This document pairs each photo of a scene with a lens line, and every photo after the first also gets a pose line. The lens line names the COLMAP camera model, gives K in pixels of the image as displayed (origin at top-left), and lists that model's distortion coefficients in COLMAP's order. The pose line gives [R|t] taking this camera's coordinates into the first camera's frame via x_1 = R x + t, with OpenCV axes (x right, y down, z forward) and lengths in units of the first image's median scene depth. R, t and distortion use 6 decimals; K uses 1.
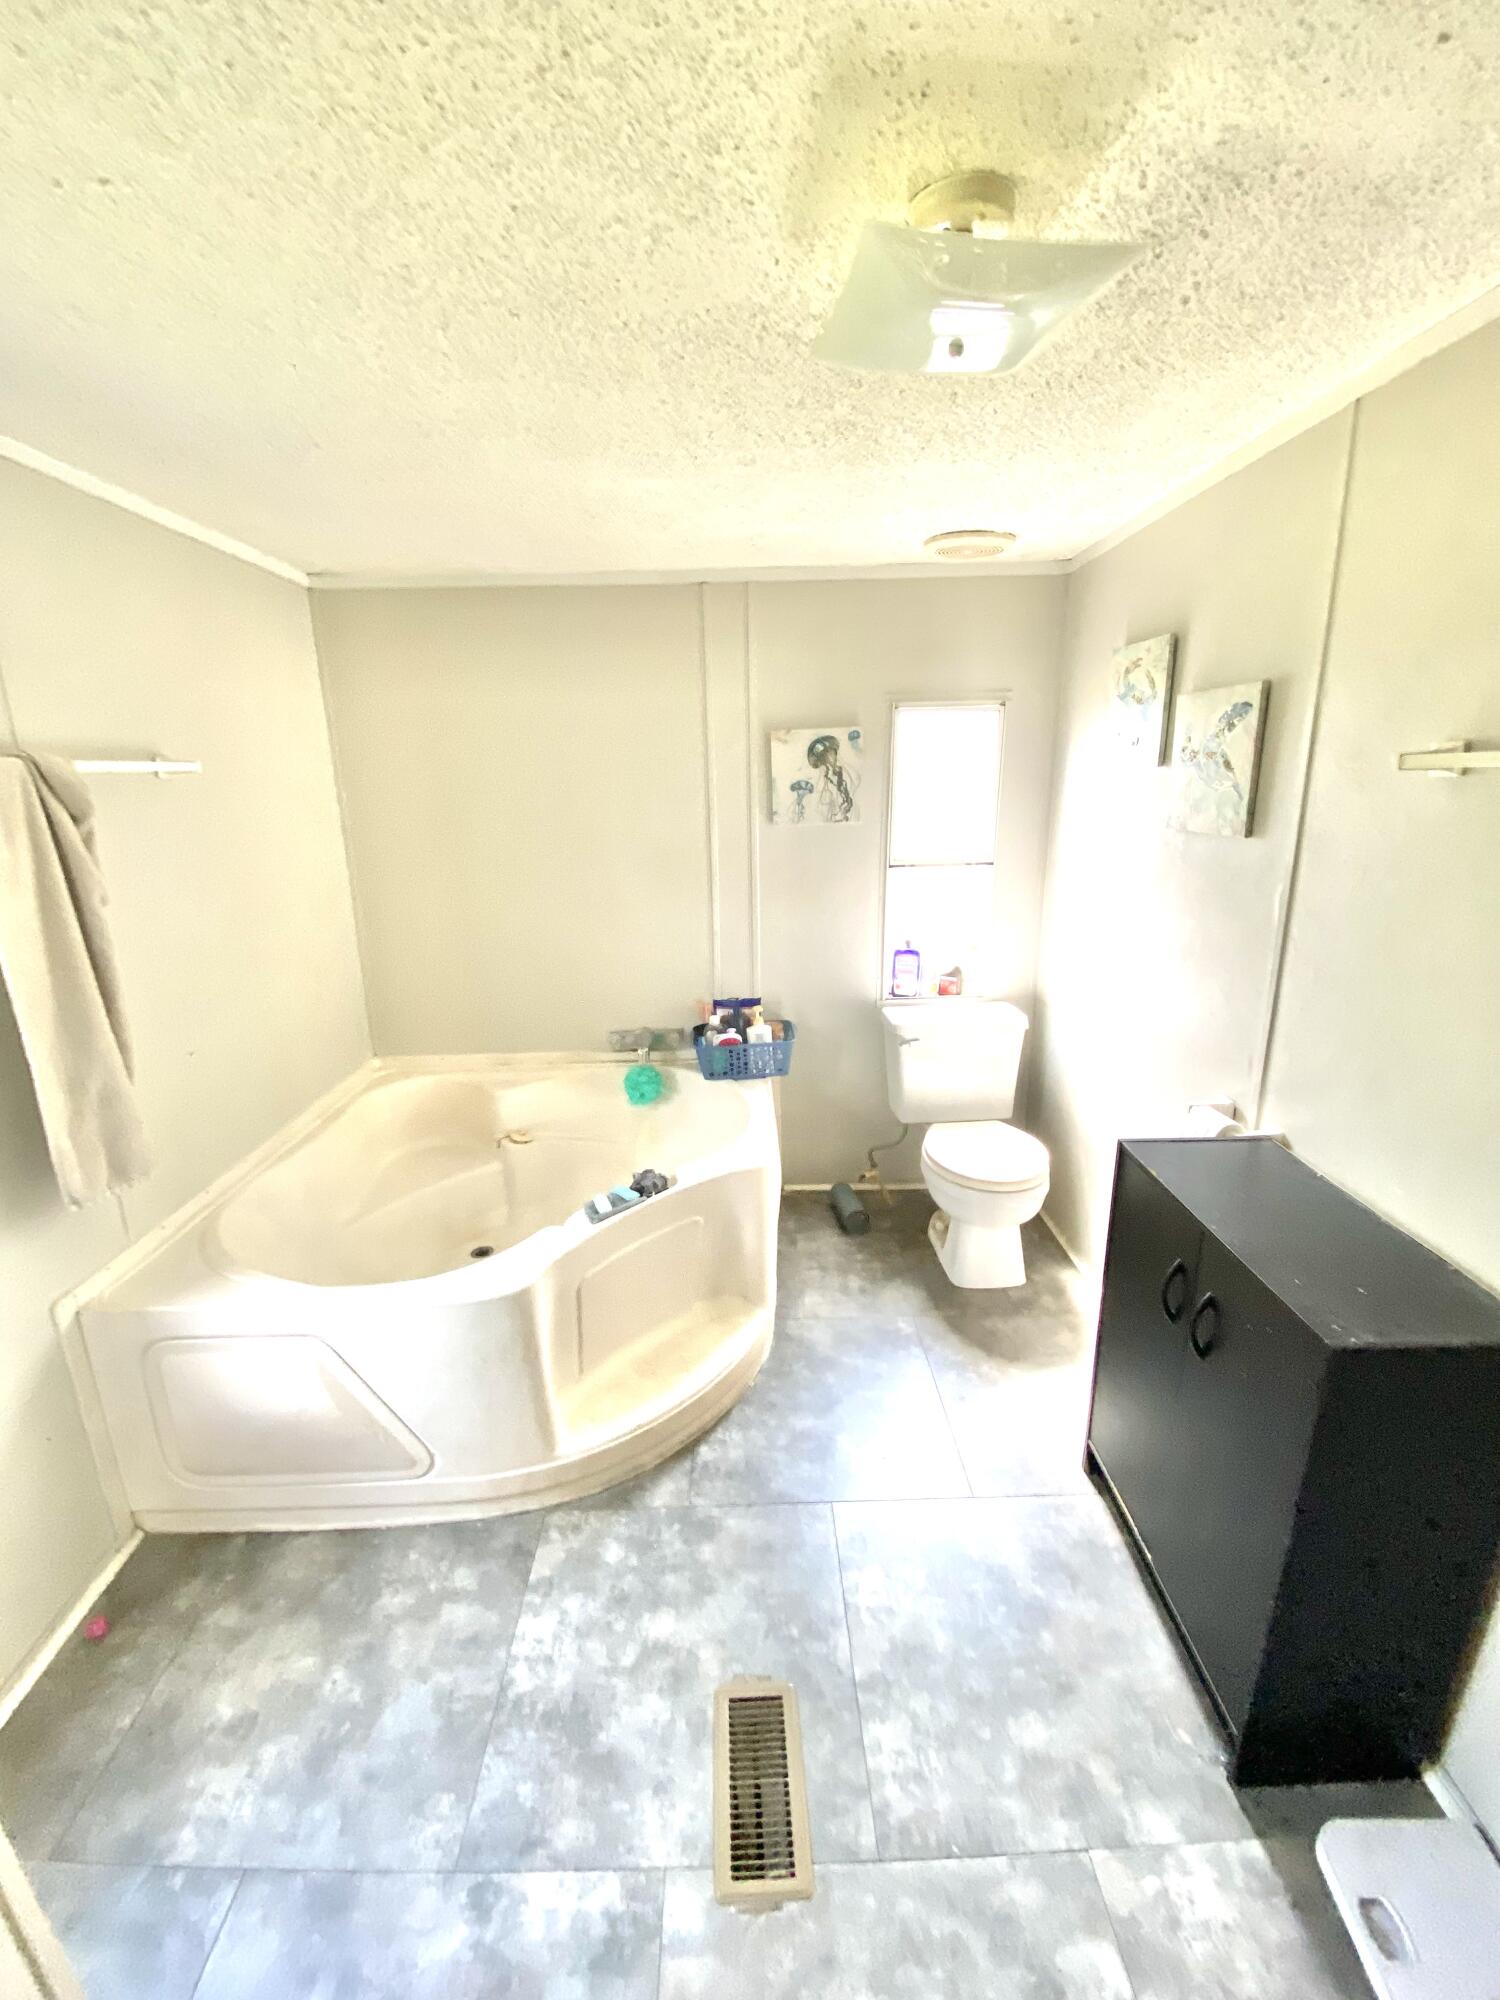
lens RADIAL K [[825.8, 0, 750.4], [0, 825.8, 1004.6], [0, 0, 1]] dist [-0.001499, 0.000044]
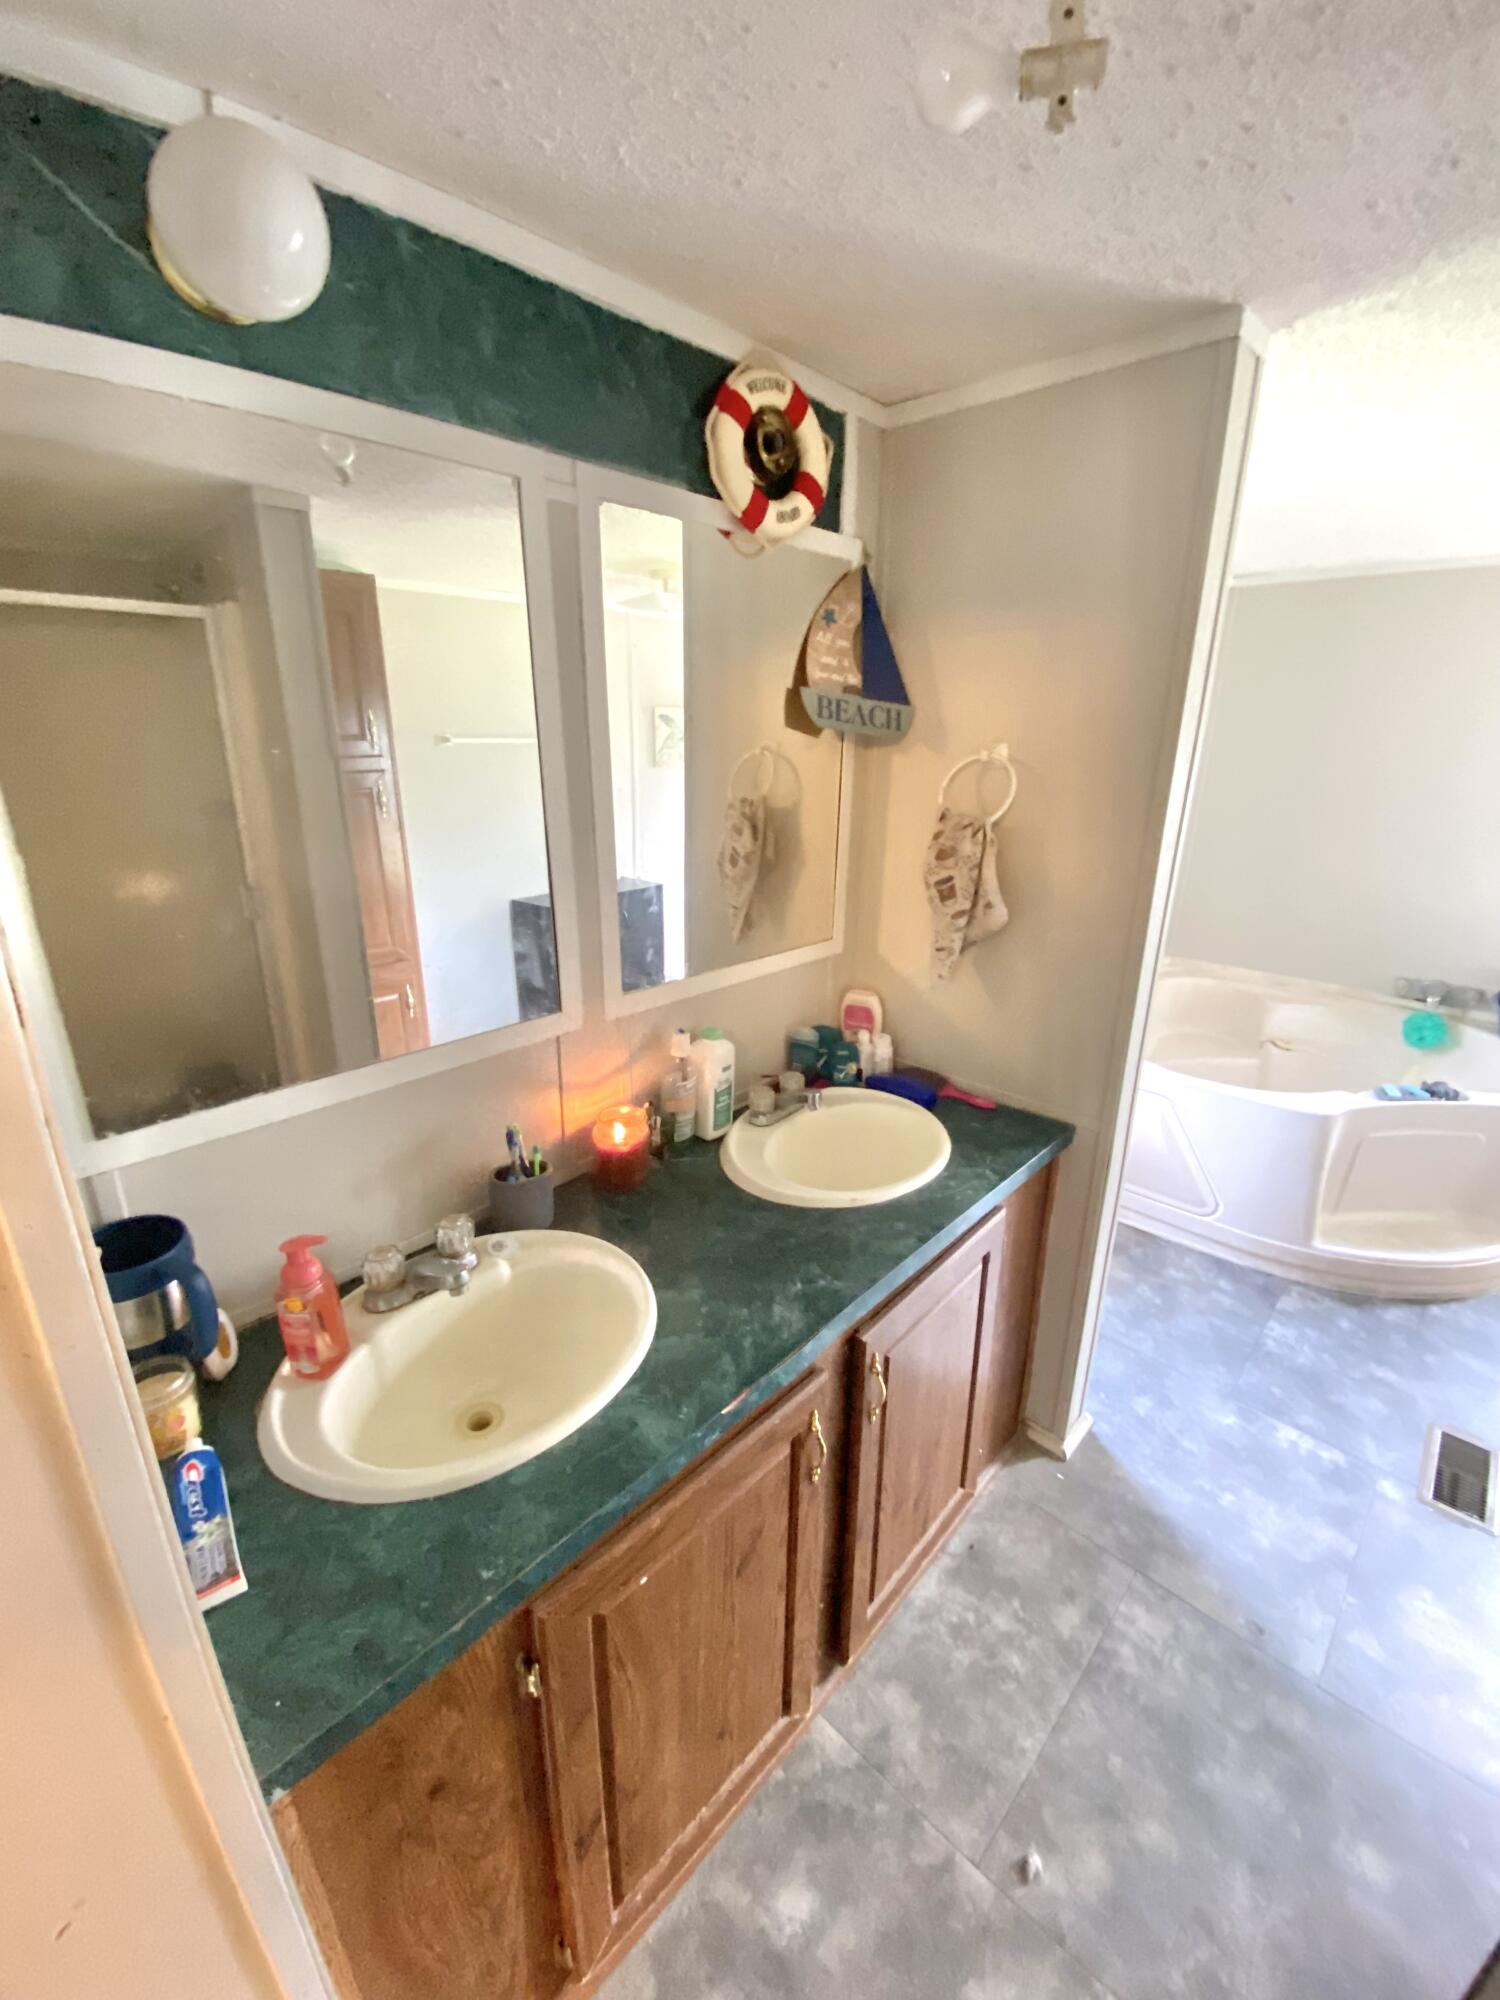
lens RADIAL K [[825.8, 0, 754.9], [0, 825.8, 1000.9], [0, 0, 1]] dist [-0.001499, 0.000044]
pose [[0.714620, 0.241993, -0.656321, -0.091699], [-0.208519, 0.969293, 0.130348, 0.164766], [0.667711, 0.043706, 0.743137, -0.622412]]
